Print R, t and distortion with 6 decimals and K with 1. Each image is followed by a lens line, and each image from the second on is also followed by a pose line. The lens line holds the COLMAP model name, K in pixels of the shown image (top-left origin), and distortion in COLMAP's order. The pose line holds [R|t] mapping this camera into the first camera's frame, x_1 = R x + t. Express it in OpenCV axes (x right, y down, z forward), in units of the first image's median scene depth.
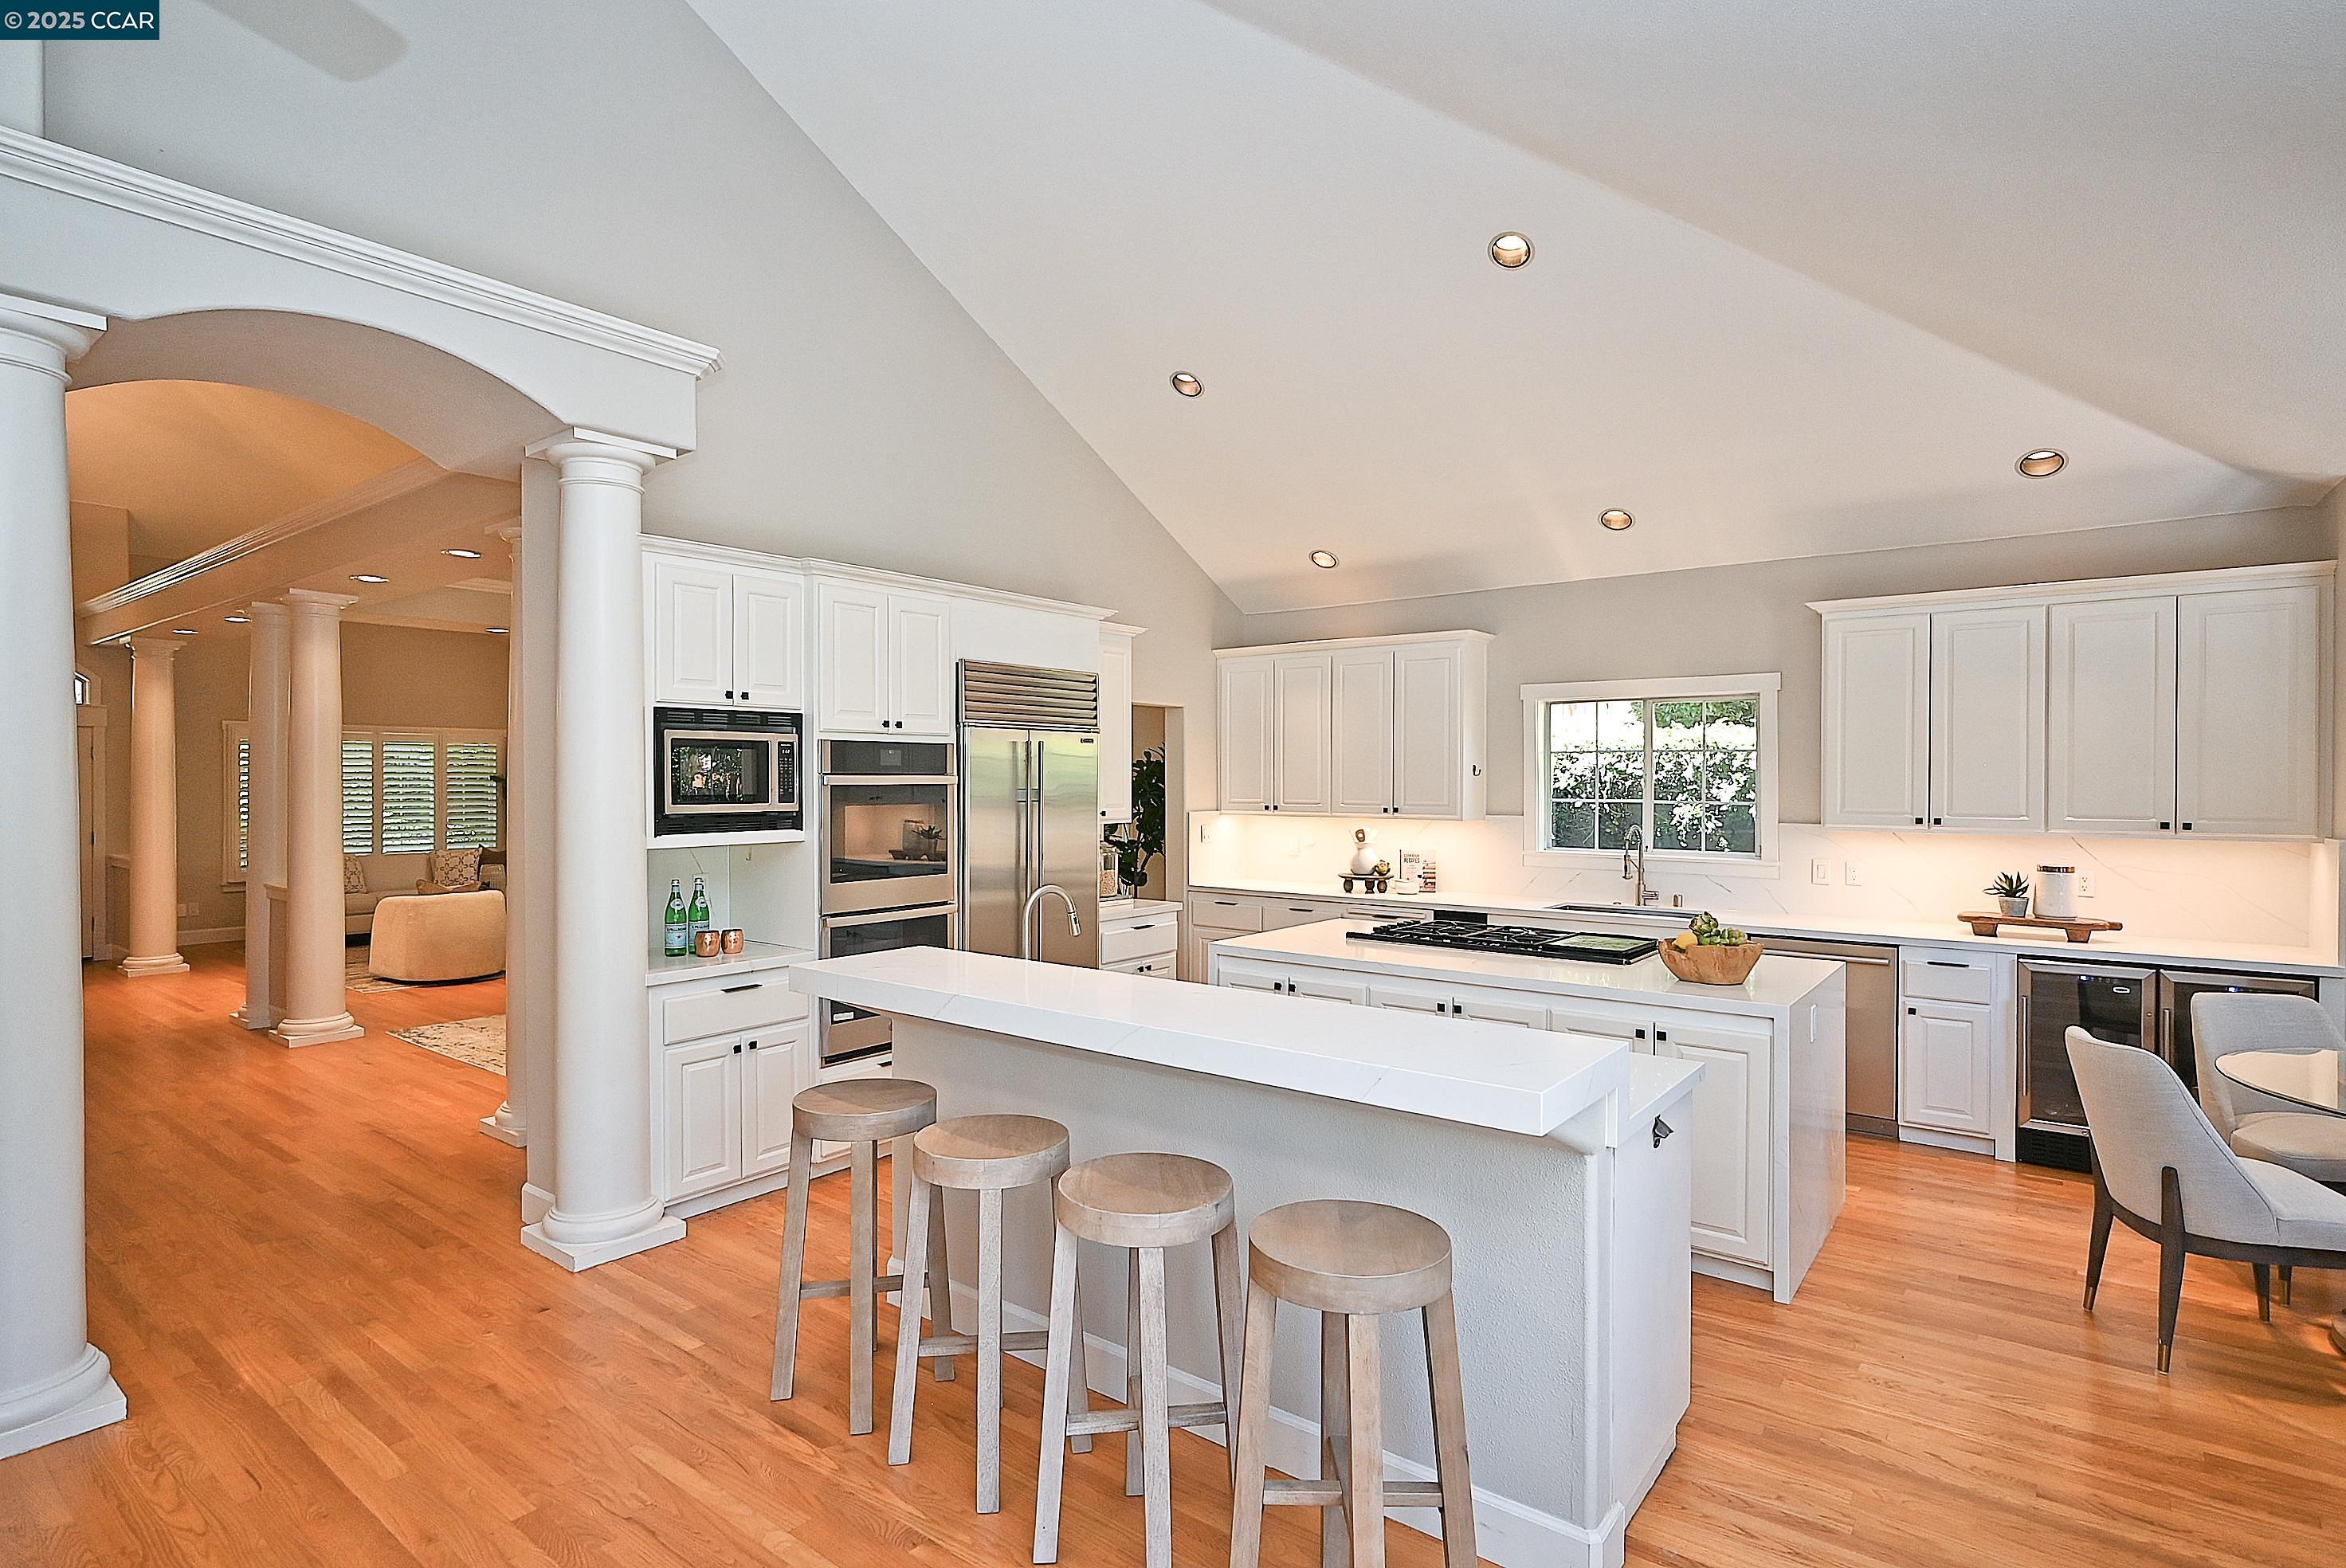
lens RADIAL K [[1168.4, 0, 1186.1], [0, 1168.4, 783.7], [0, 0, 1]] dist [-0.004087, 0.000893]
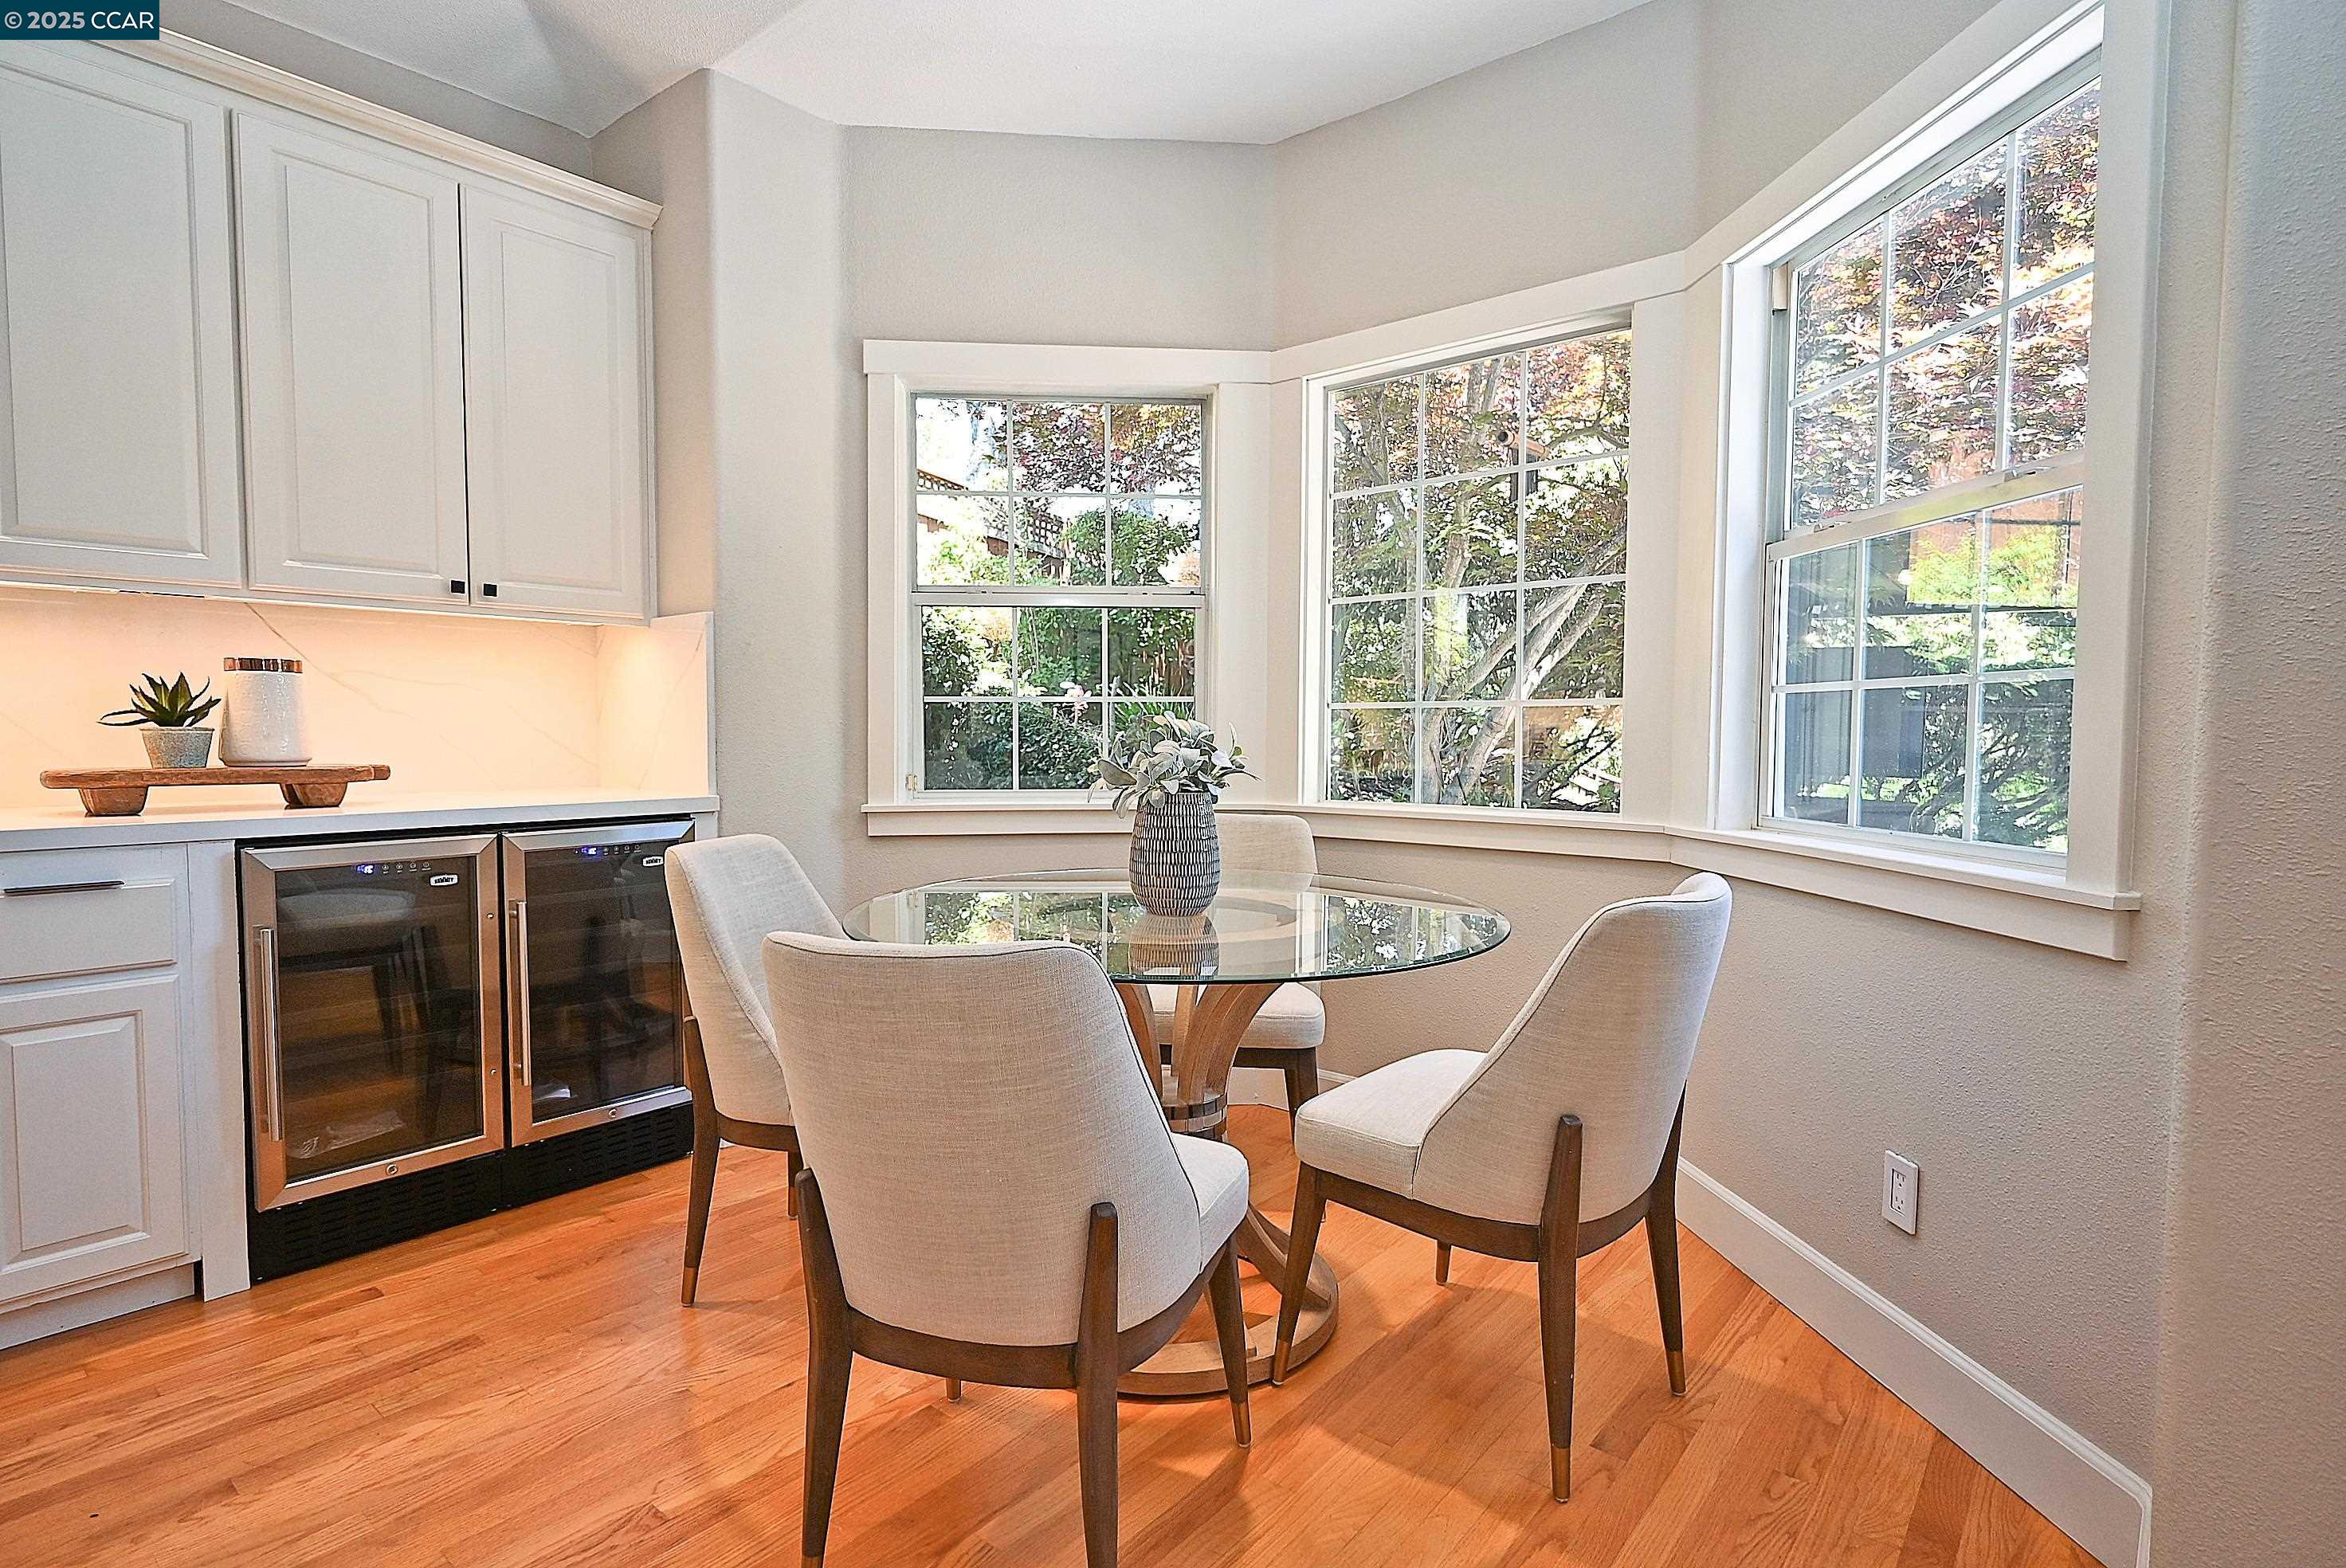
lens RADIAL K [[1182.4, 0, 1178.9], [0, 1182.4, 783.7], [0, 0, 1]] dist [-0.001745, 0.000515]
pose [[0.039650, -0.052598, 0.997828, 0.262256], [-0.001526, 0.998609, 0.052700, 0.097063], [-0.999212, -0.003612, 0.039515, 0.599405]]
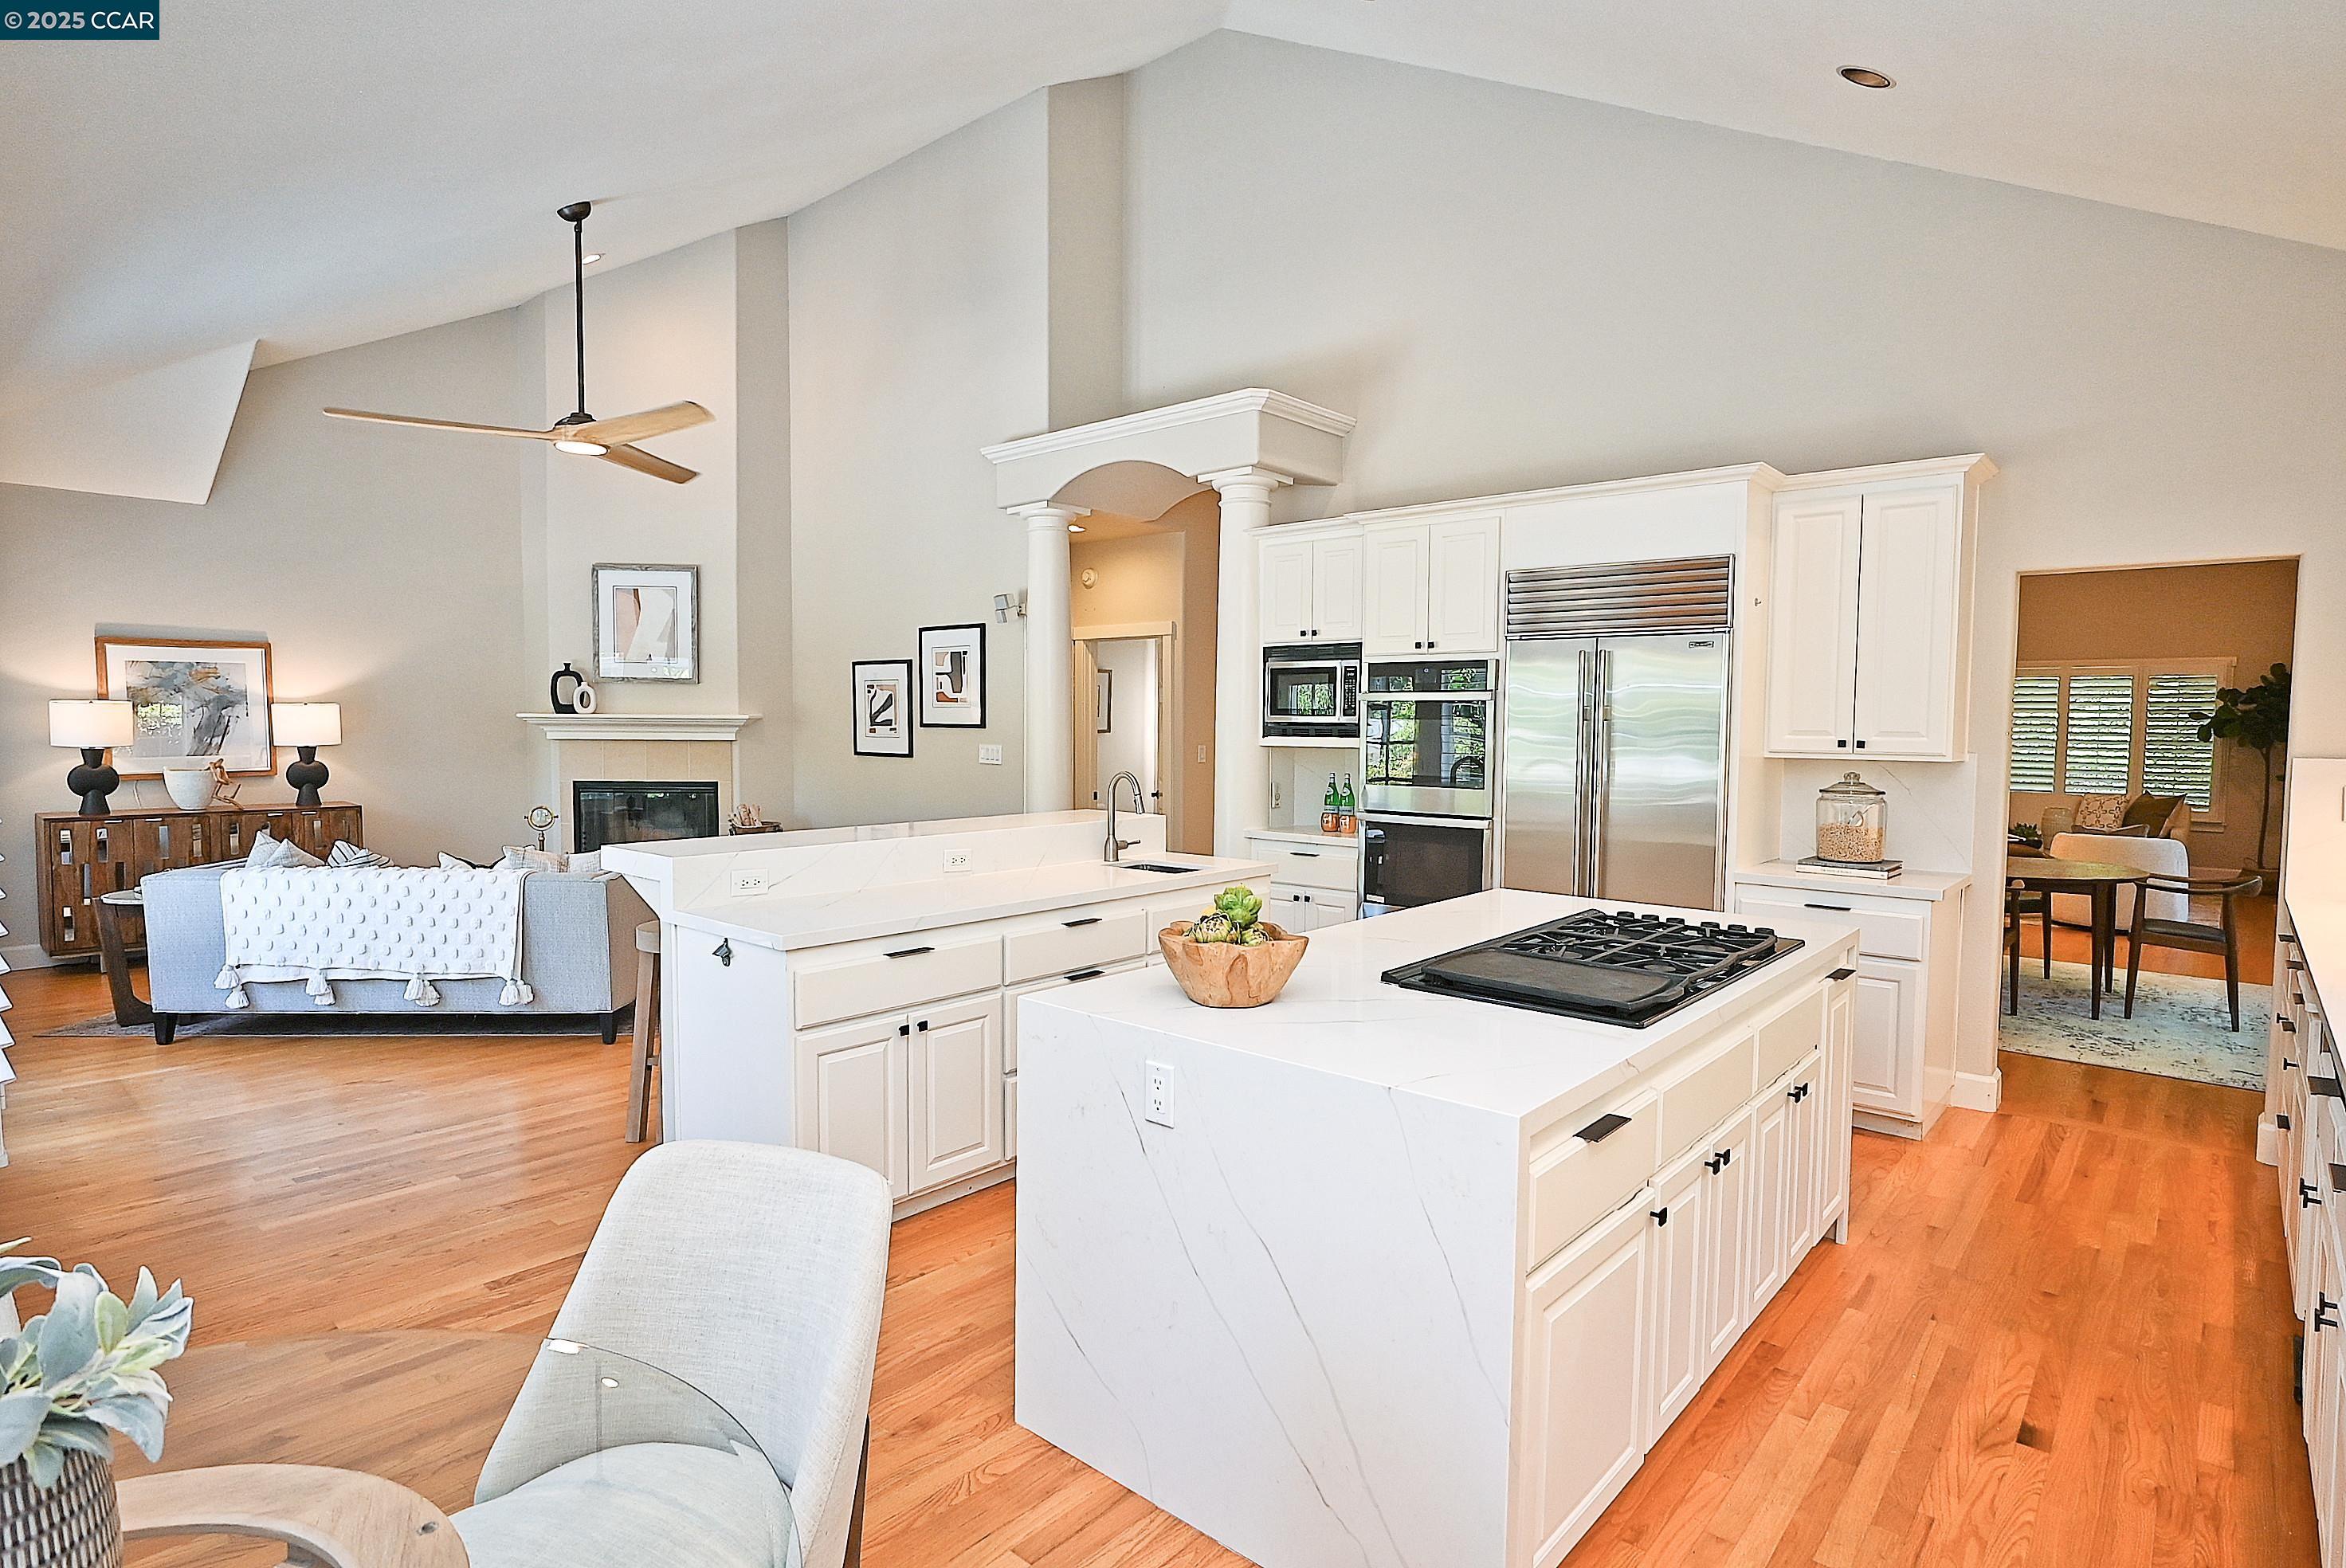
lens RADIAL K [[1193.0, 0, 1173.0], [0, 1193.0, 784.0], [0, 0, 1]] dist [-0.016061, 0.000310]
pose [[-0.070658, 0.053640, -0.996057, 0.832934], [-0.011774, 0.998439, 0.054604, 0.019255], [0.997431, 0.015586, -0.069916, 0.804255]]
